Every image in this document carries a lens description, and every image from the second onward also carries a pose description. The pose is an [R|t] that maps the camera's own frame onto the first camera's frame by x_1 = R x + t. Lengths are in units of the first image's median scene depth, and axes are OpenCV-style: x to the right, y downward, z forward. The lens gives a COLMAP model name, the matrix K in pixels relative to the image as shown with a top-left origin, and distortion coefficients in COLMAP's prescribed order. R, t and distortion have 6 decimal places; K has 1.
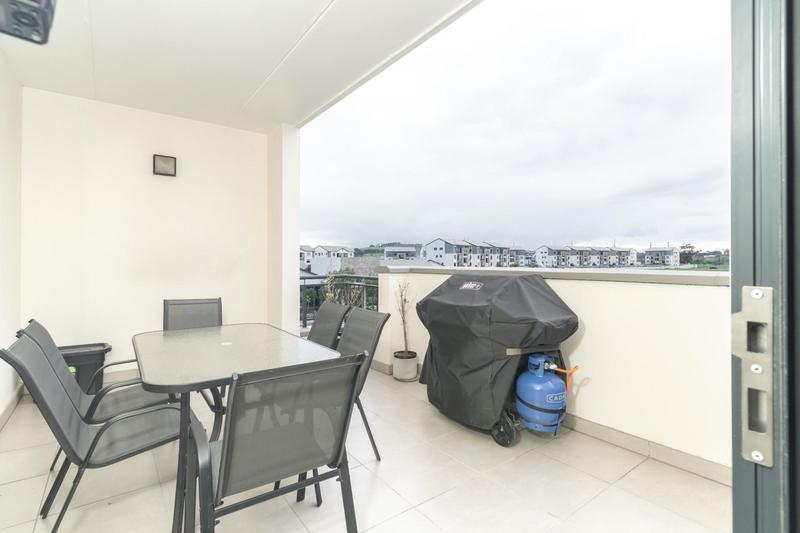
lens RADIAL K [[381.1, 0, 395.7], [0, 381.1, 262.0], [0, 0, 1]] dist [0.005230, 0.002307]
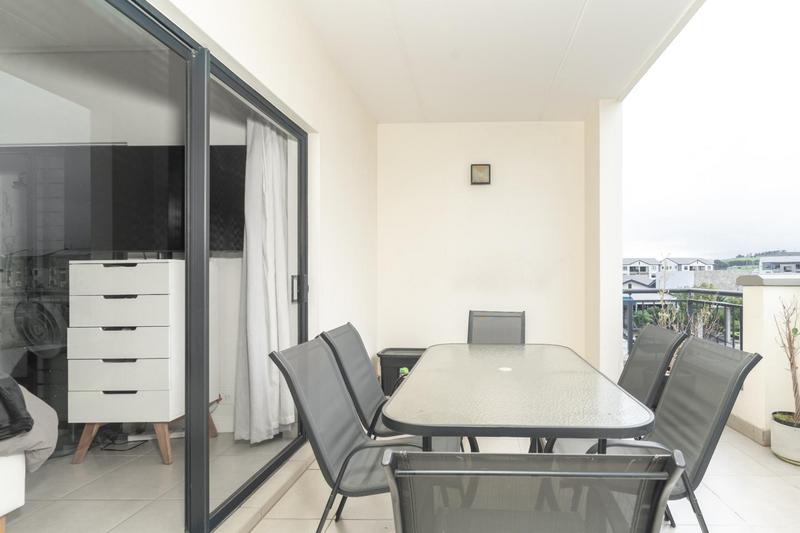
lens RADIAL K [[398.7, 0, 474.6], [0, 398.7, 280.2], [0, 0, 1]] dist [0.003374, 0.003277]
pose [[0.796494, -0.000400, -0.604646, 0.002813], [0.004805, 0.999972, 0.005669, 0.013162], [0.604627, -0.007421, 0.796474, 0.166453]]
